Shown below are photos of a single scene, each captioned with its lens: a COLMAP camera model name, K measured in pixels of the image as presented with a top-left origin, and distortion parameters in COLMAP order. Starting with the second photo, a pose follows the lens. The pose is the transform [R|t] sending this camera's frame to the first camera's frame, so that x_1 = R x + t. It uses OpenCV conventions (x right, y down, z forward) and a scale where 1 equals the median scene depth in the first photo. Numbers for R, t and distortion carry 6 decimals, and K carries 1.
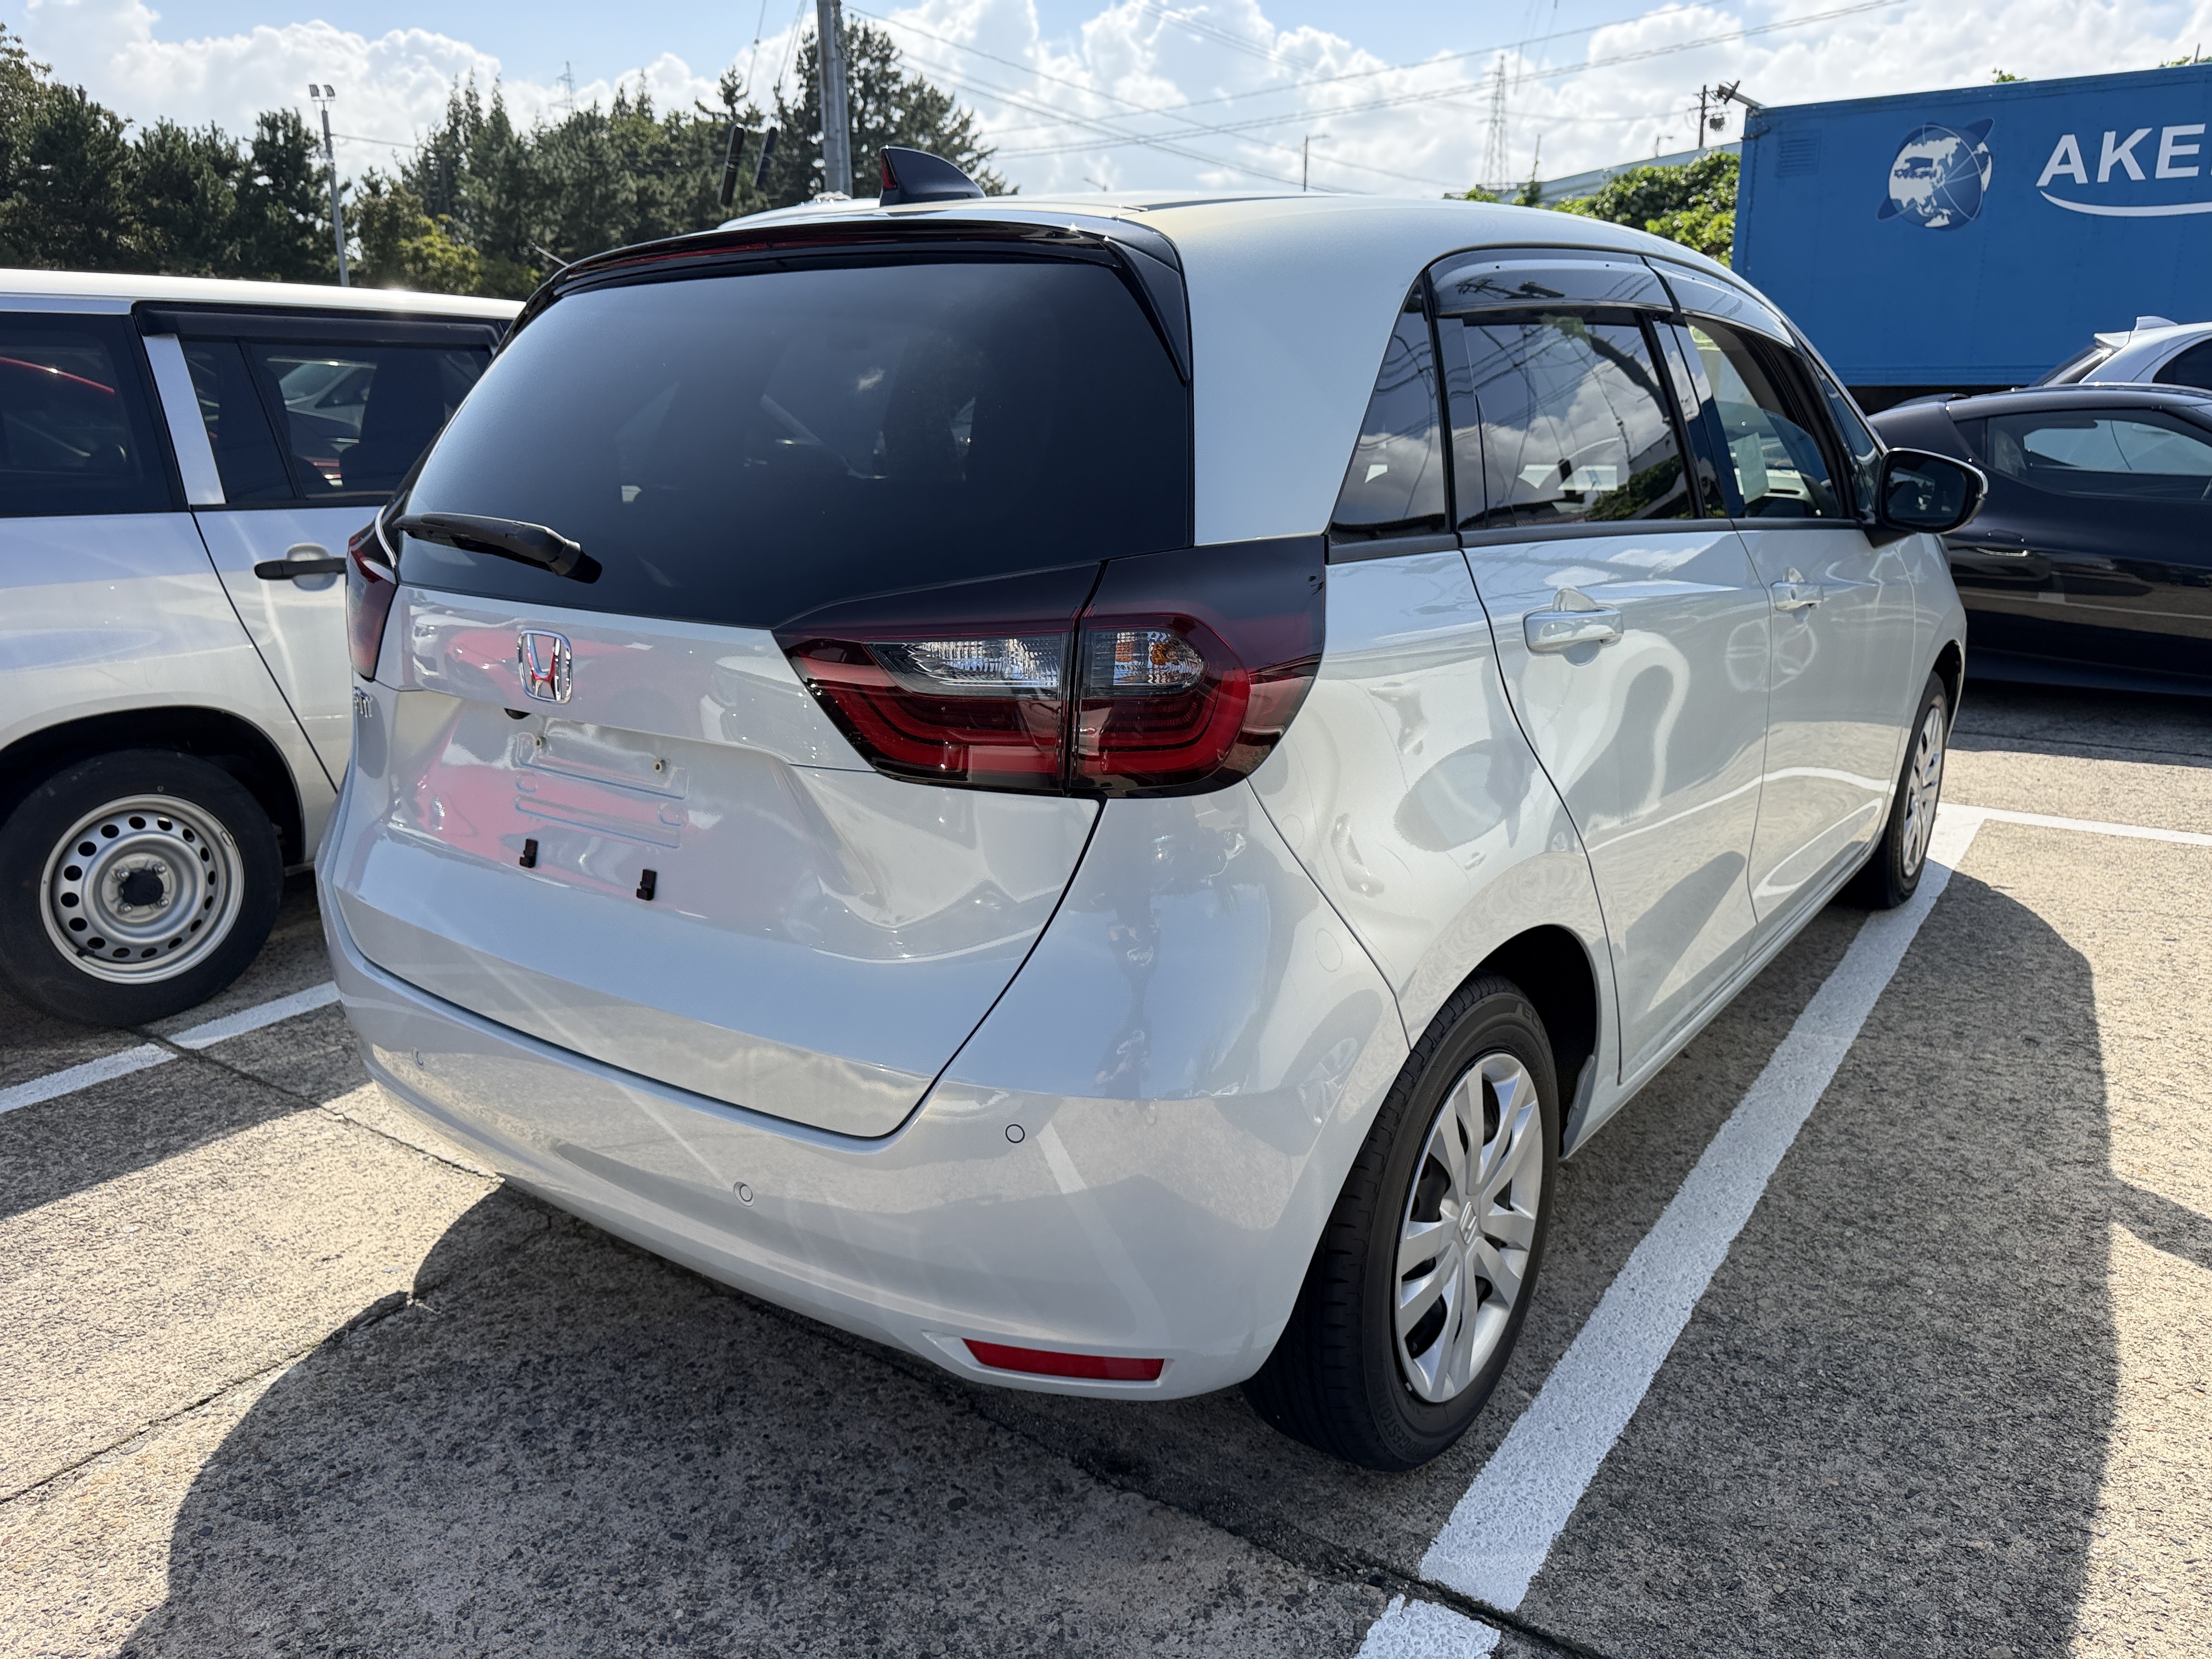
lens RADIAL K [[1653.8, 0, 1106.0], [0, 1653.8, 829.5], [0, 0, 1]] dist [-0.002097, -0.008777]
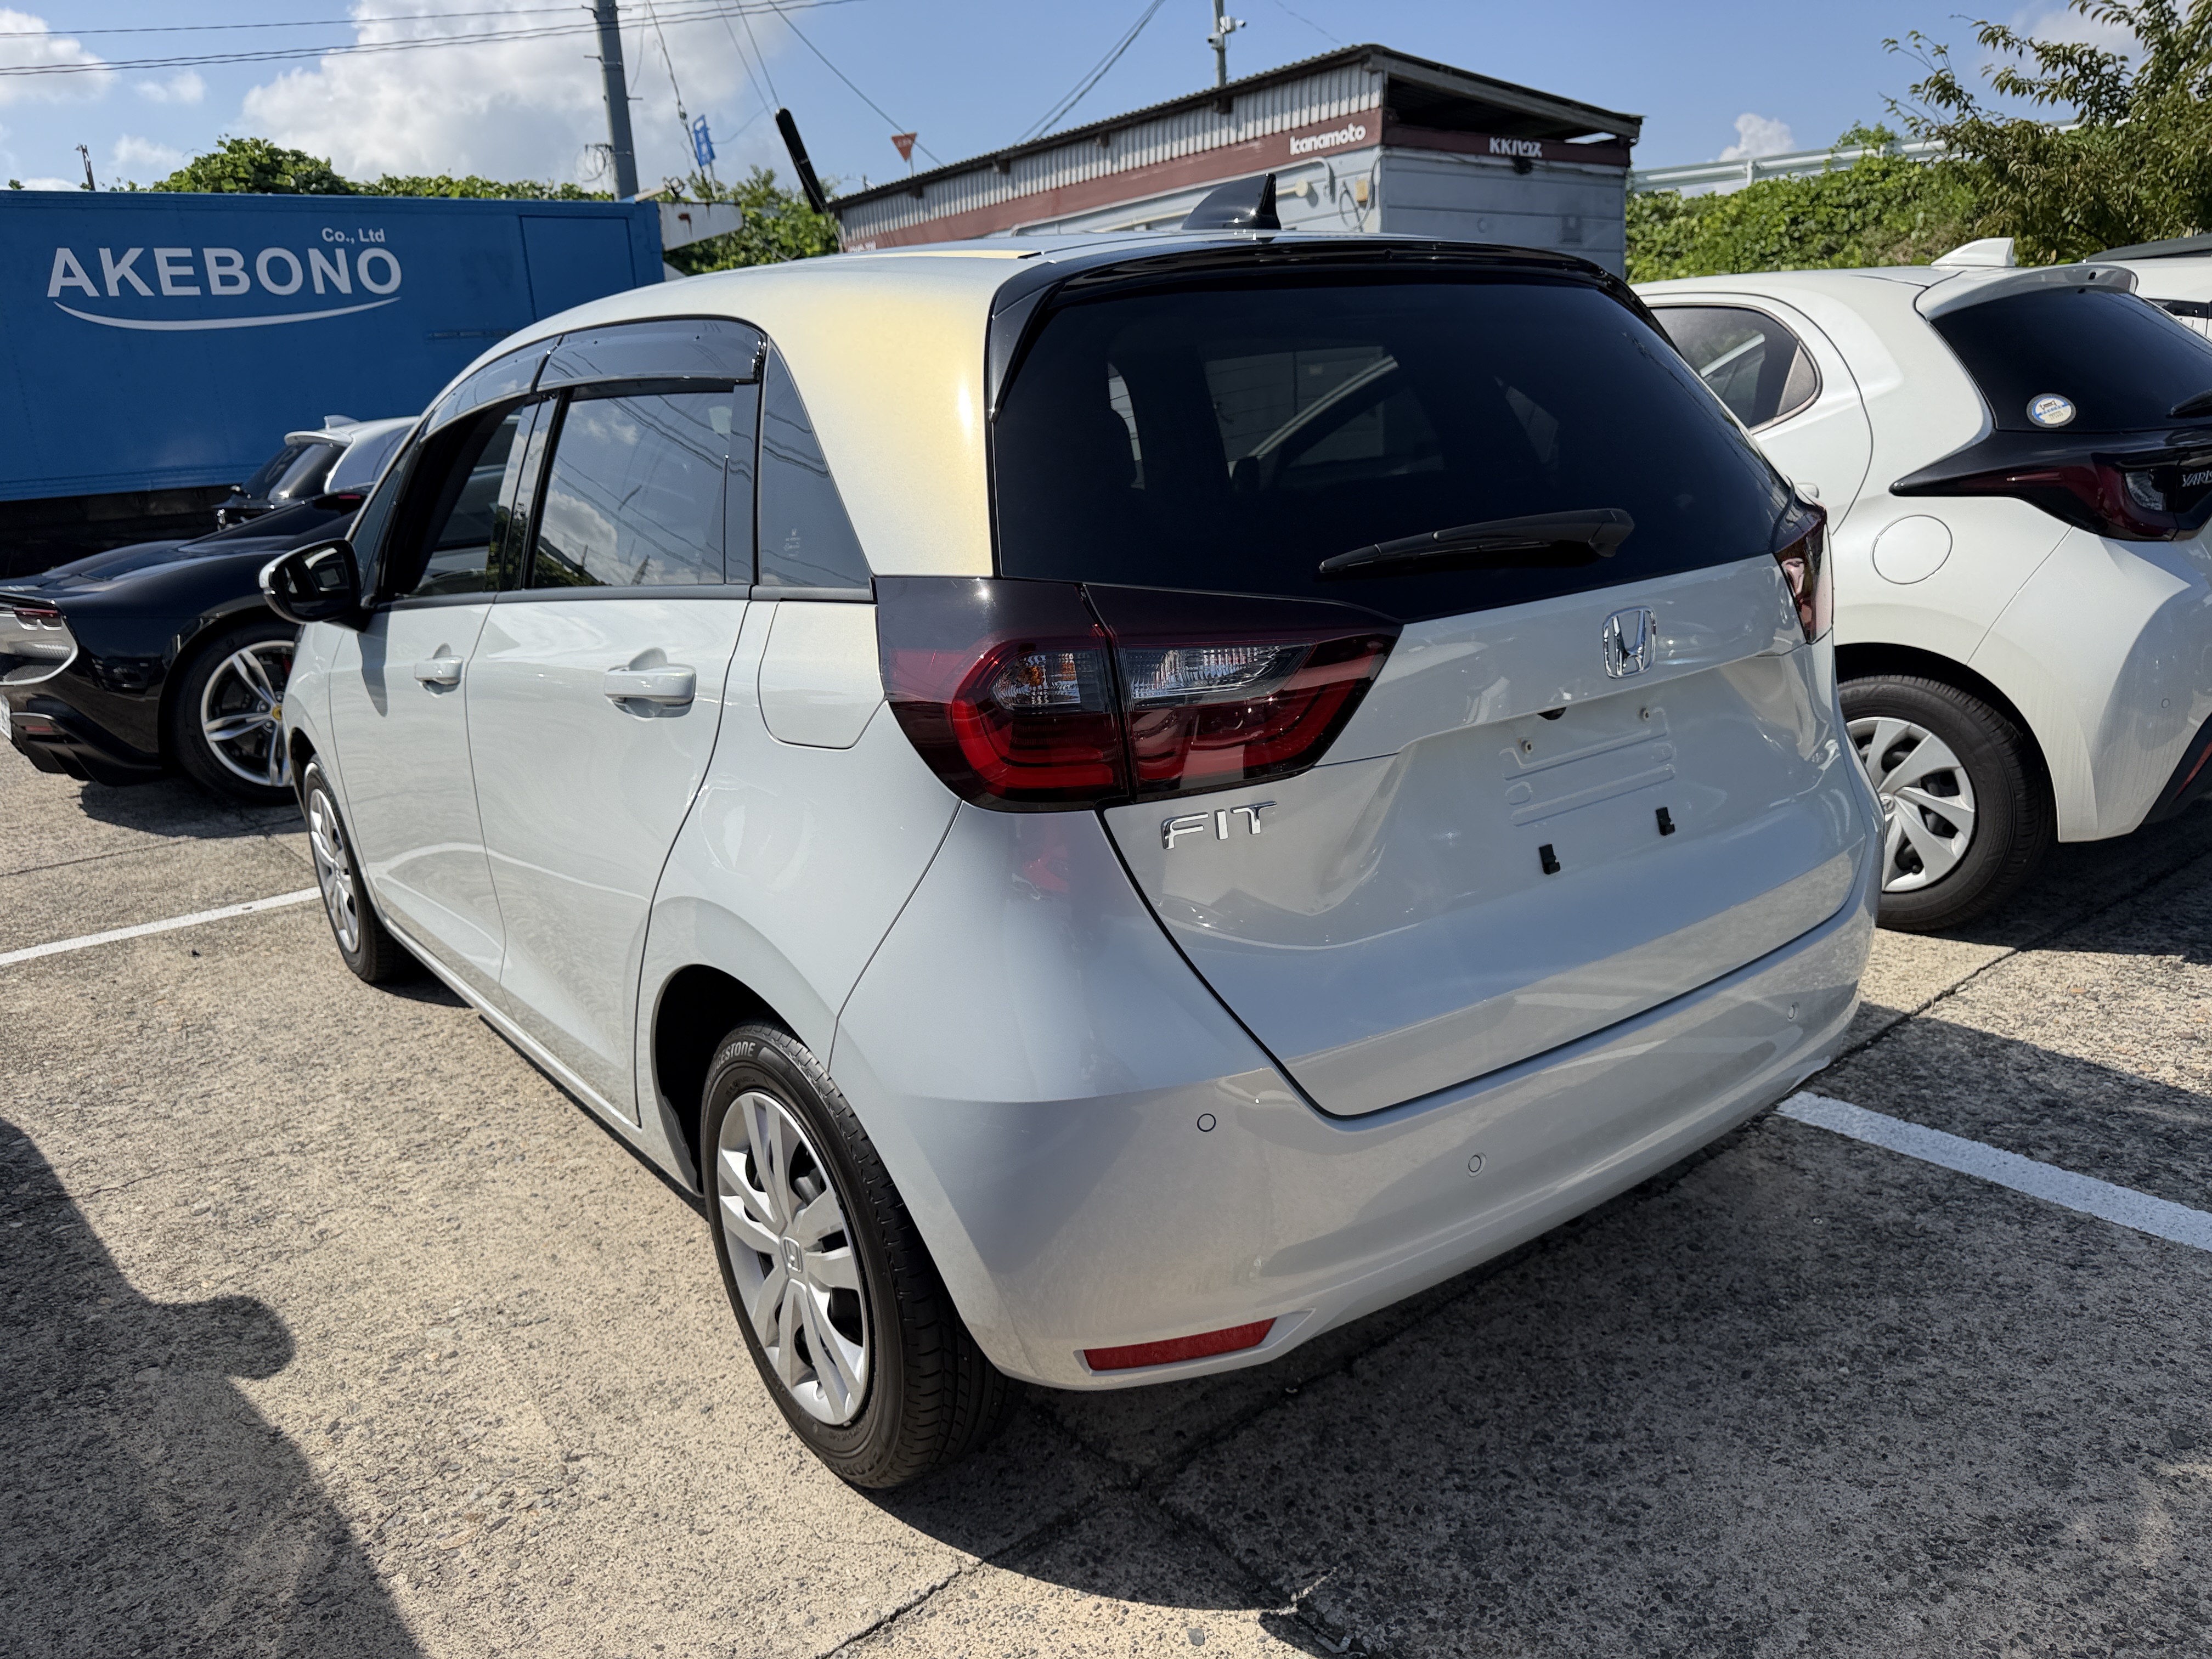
lens RADIAL K [[1653.8, 0, 1106.0], [0, 1653.8, 829.5], [0, 0, 1]] dist [-0.002097, -0.008777]
pose [[0.251093, -0.240500, 0.937610, -0.287908], [0.311586, 0.937168, 0.156943, -0.051649], [-0.916442, 0.252738, 0.310253, 0.203965]]
